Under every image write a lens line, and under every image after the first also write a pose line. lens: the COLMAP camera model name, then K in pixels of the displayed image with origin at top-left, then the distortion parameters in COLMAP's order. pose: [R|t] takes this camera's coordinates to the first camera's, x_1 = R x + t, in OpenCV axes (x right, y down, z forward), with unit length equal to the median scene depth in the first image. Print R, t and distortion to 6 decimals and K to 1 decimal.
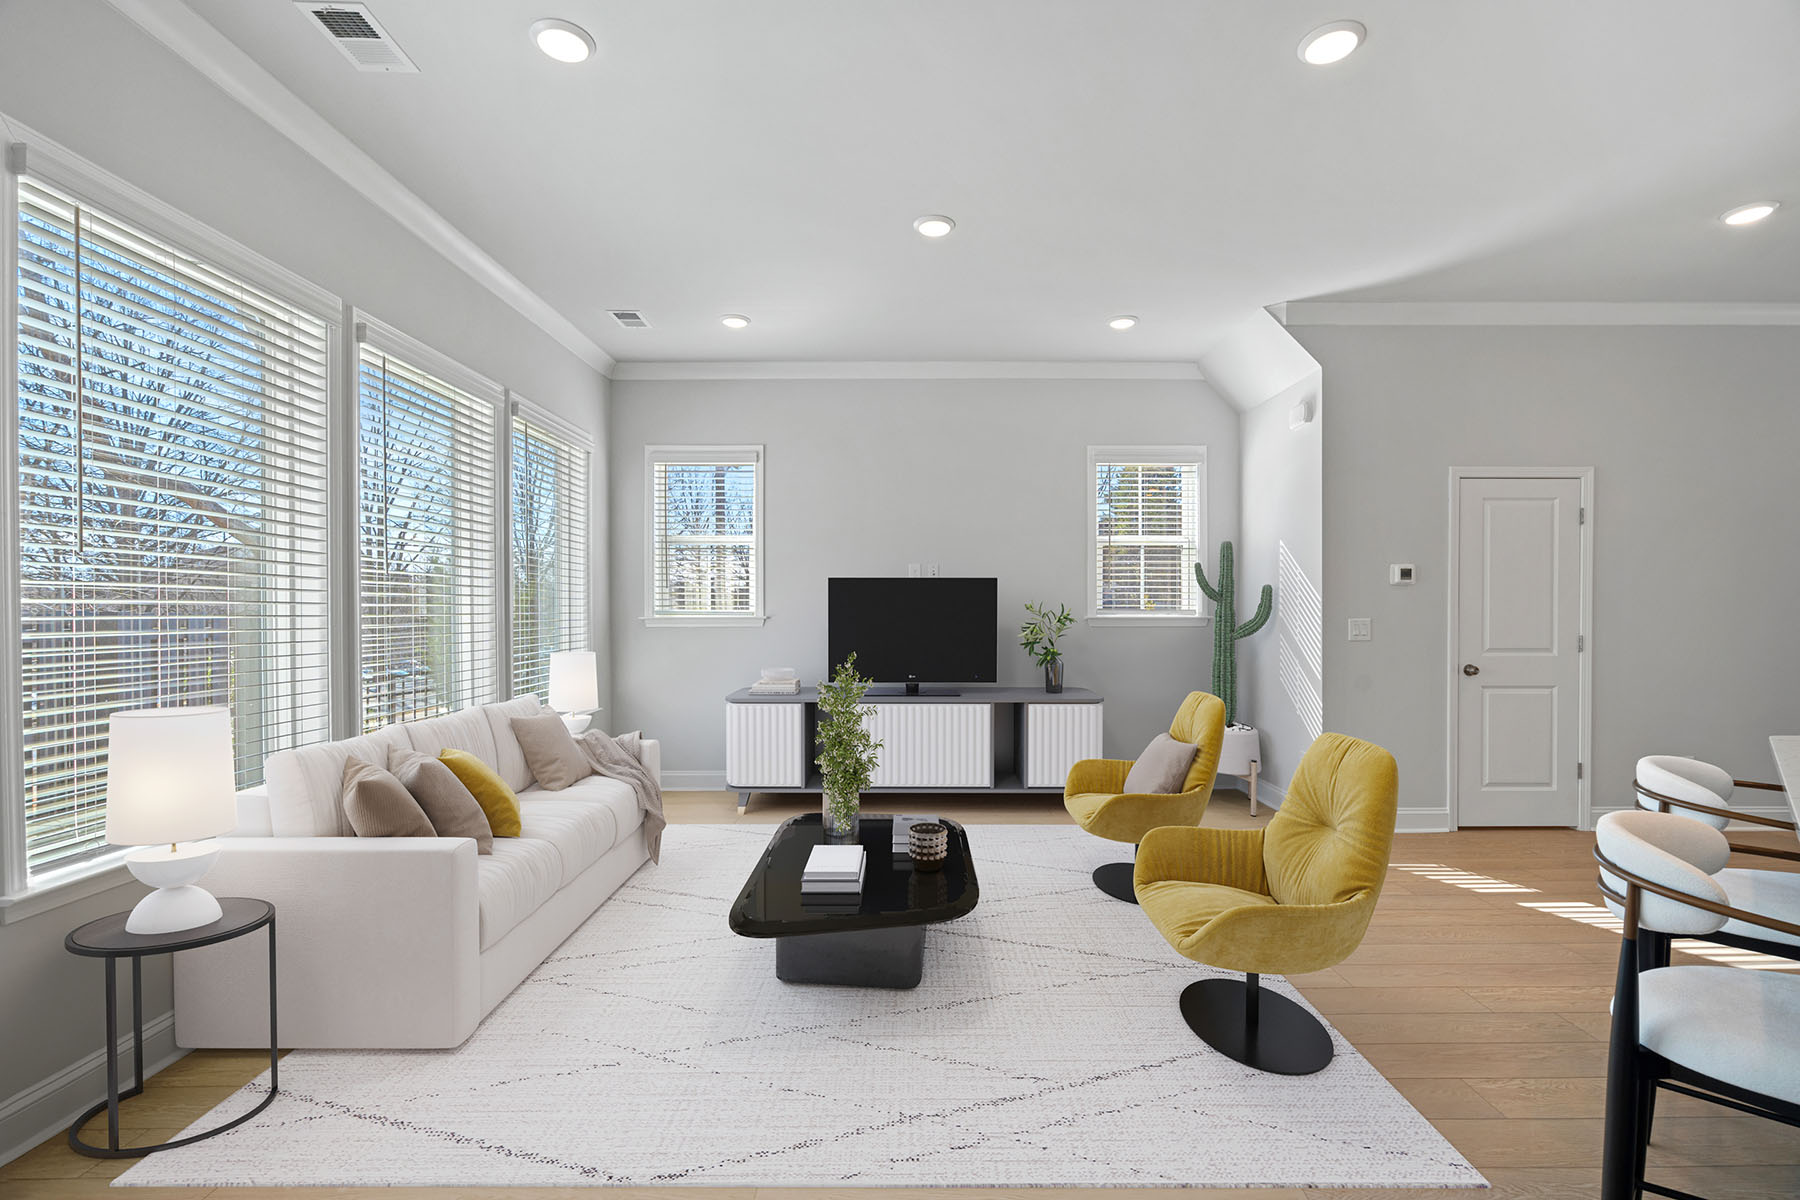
lens RADIAL K [[863.9, 0, 900.9], [0, 863.9, 608.2], [0, 0, 1]] dist [-0.002557, -0.000378]
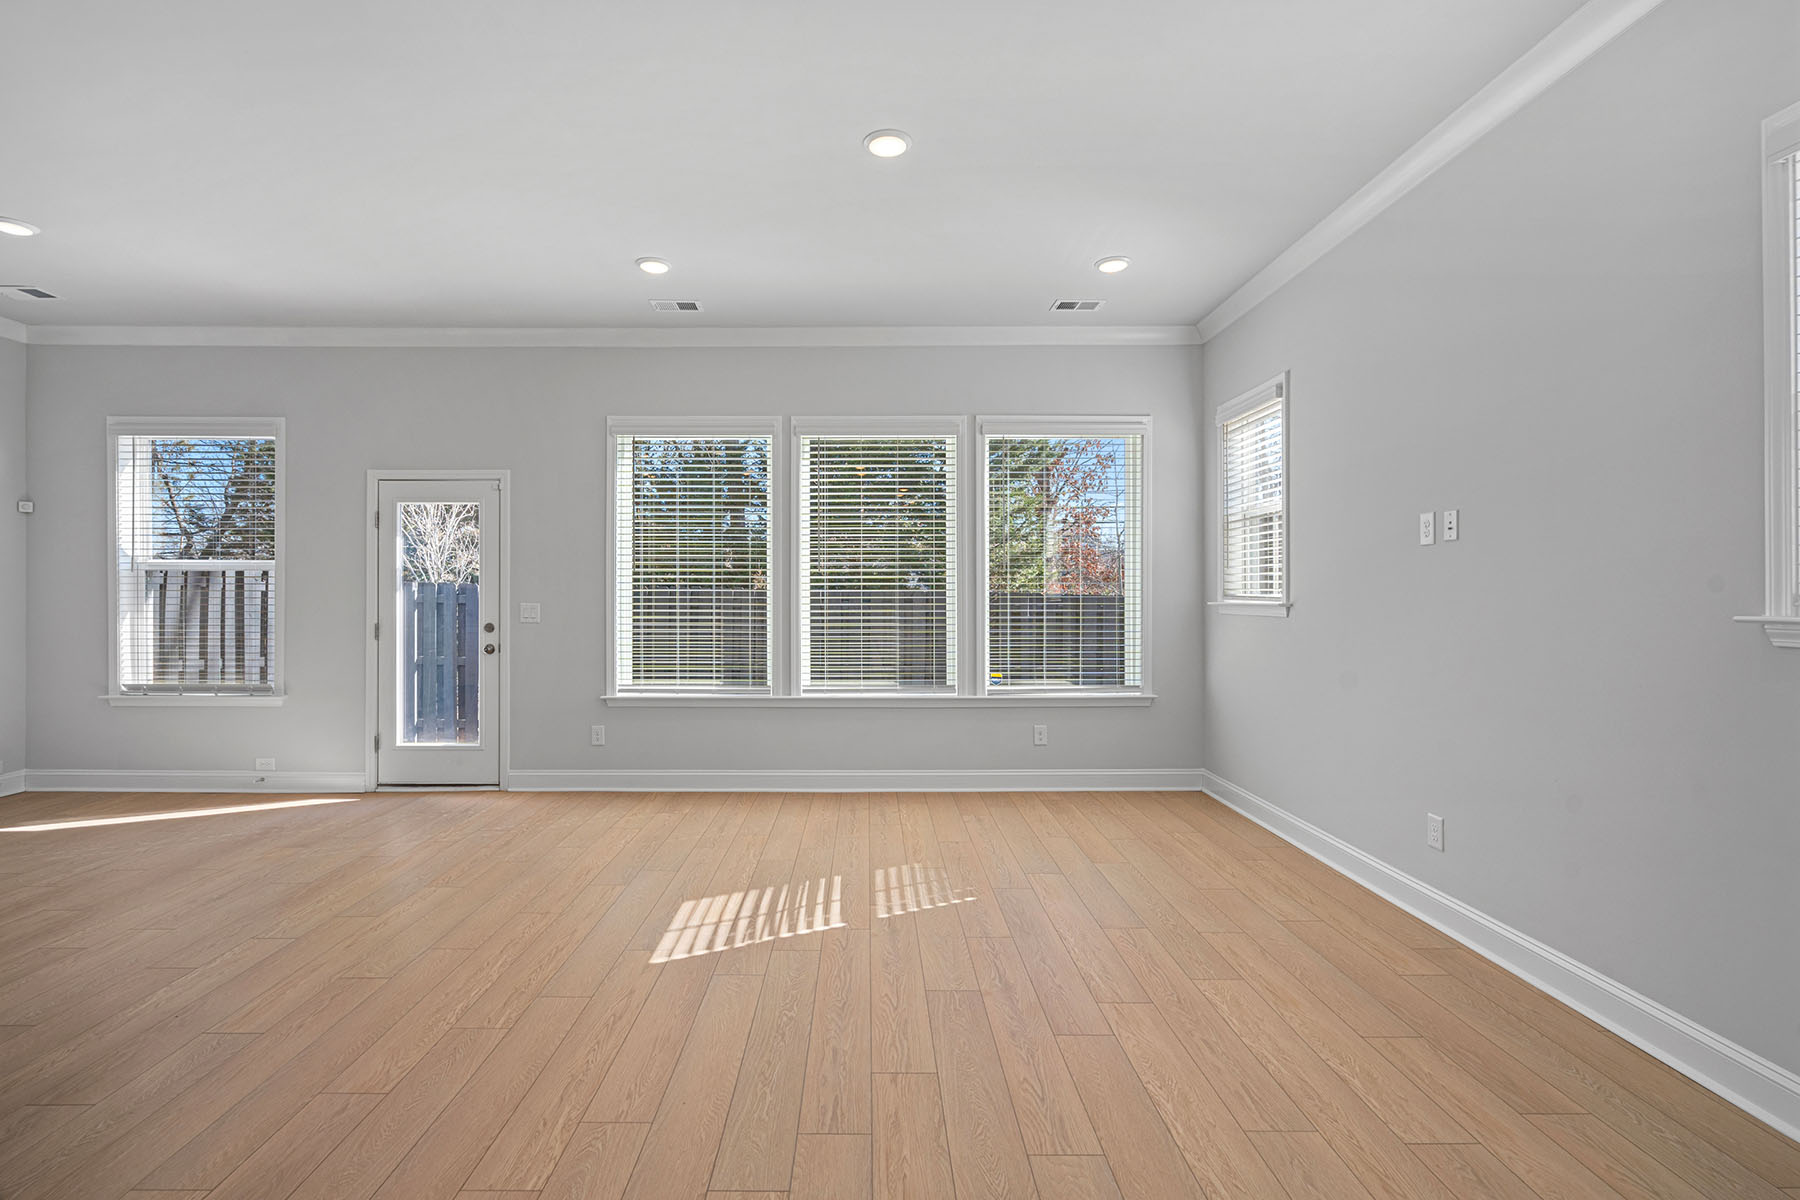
lens RADIAL K [[820.2, 0, 869.4], [0, 820.2, 592.8], [0, 0, 1]] dist [0.000003, 0.000340]
pose [[0.009191, 0.007925, -0.999926, 0.672069], [-0.016618, 0.999832, 0.007771, 0.001446], [0.999820, 0.016546, 0.009321, 0.795791]]
